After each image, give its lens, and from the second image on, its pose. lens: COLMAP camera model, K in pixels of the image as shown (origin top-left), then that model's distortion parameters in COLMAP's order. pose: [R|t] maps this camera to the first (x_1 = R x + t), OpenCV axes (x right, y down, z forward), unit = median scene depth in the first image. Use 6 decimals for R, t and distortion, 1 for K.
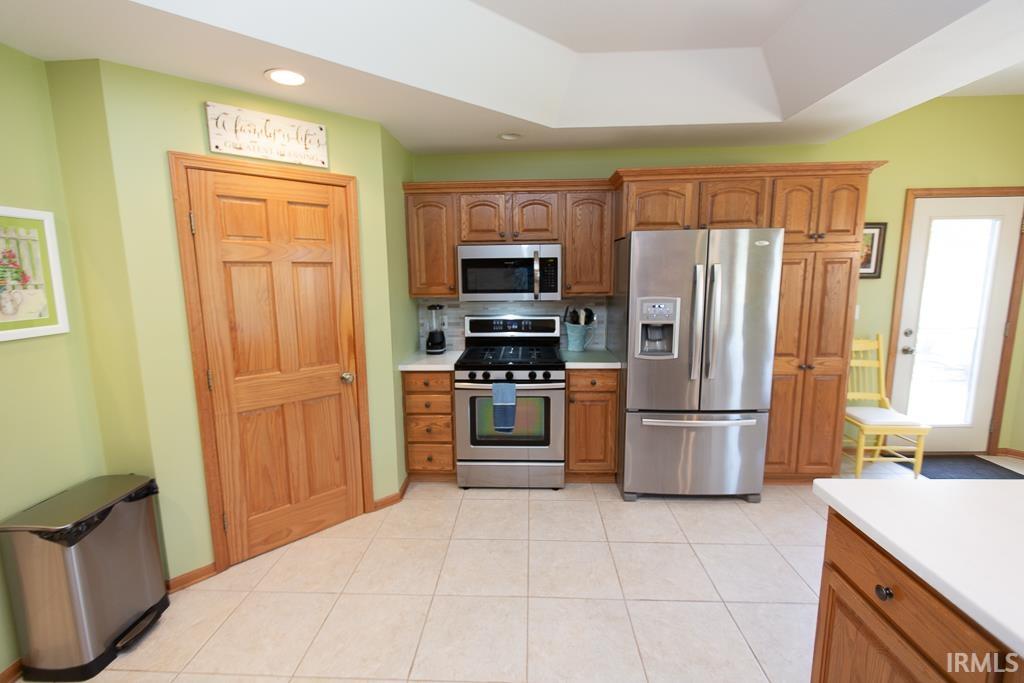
lens RADIAL K [[449.2, 0, 511.8], [0, 449.2, 340.1], [0, 0, 1]] dist [0.001725, -0.002632]
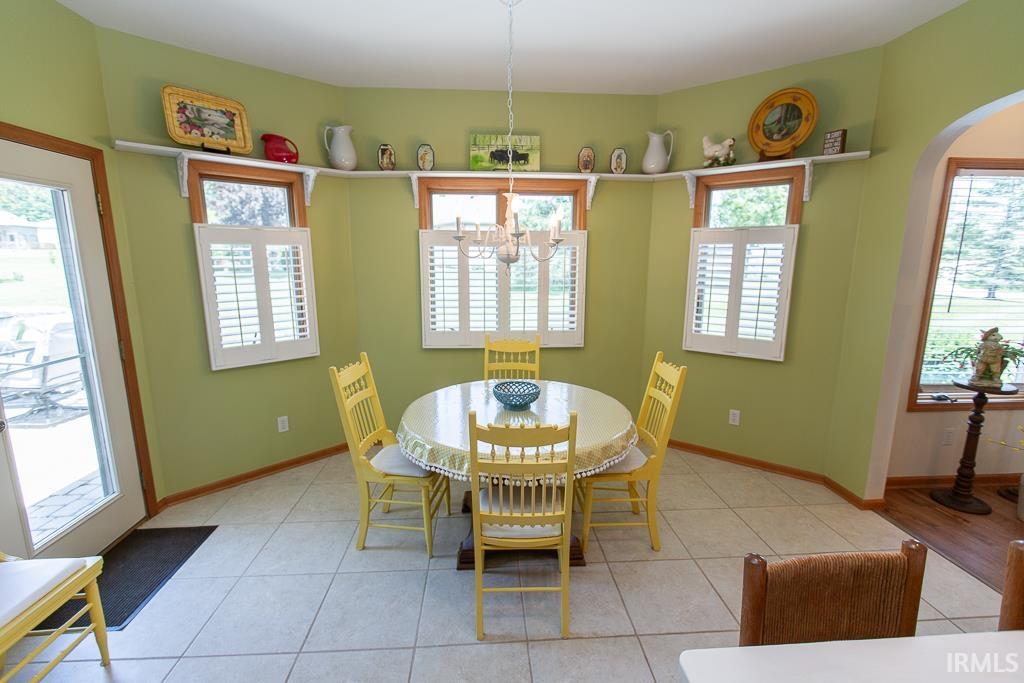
lens RADIAL K [[449.2, 0, 509.2], [0, 449.2, 336.8], [0, 0, 1]] dist [0.001725, -0.002632]
pose [[-0.106163, -0.165359, 0.980503, 0.381270], [0.155386, 0.971202, 0.180615, -0.087726], [-0.982133, 0.171531, -0.077412, 0.498813]]
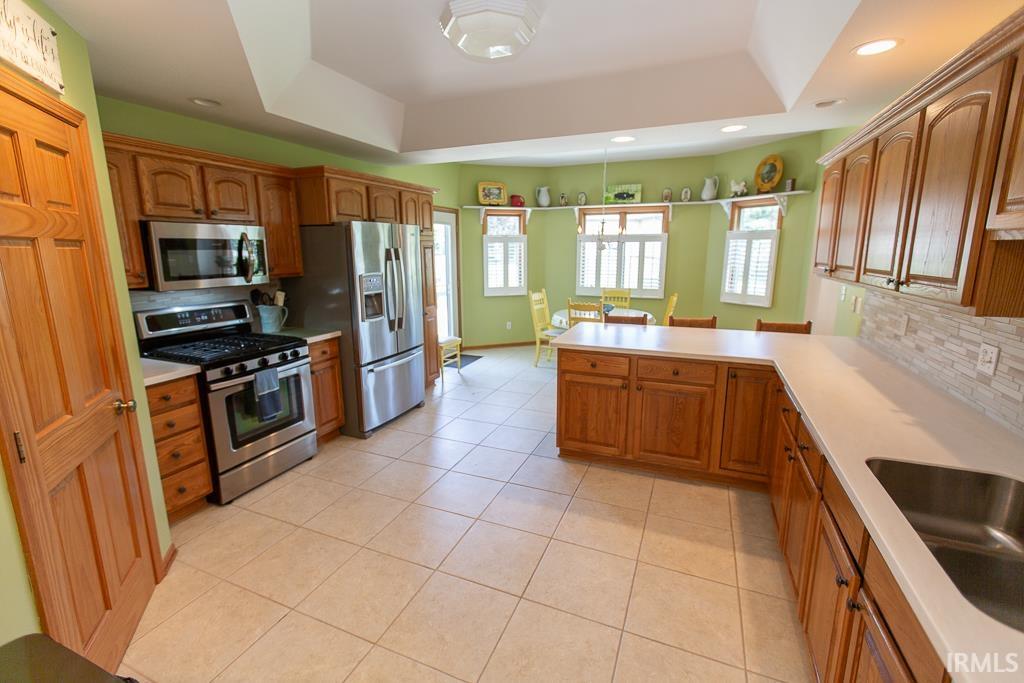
lens RADIAL K [[449.2, 0, 510.3], [0, 449.2, 336.7], [0, 0, 1]] dist [0.001725, -0.002632]
pose [[0.340536, -0.172999, 0.924179, -0.685126], [0.146090, 0.980725, 0.129753, -0.021935], [-0.928812, 0.090828, 0.359246, 0.150149]]
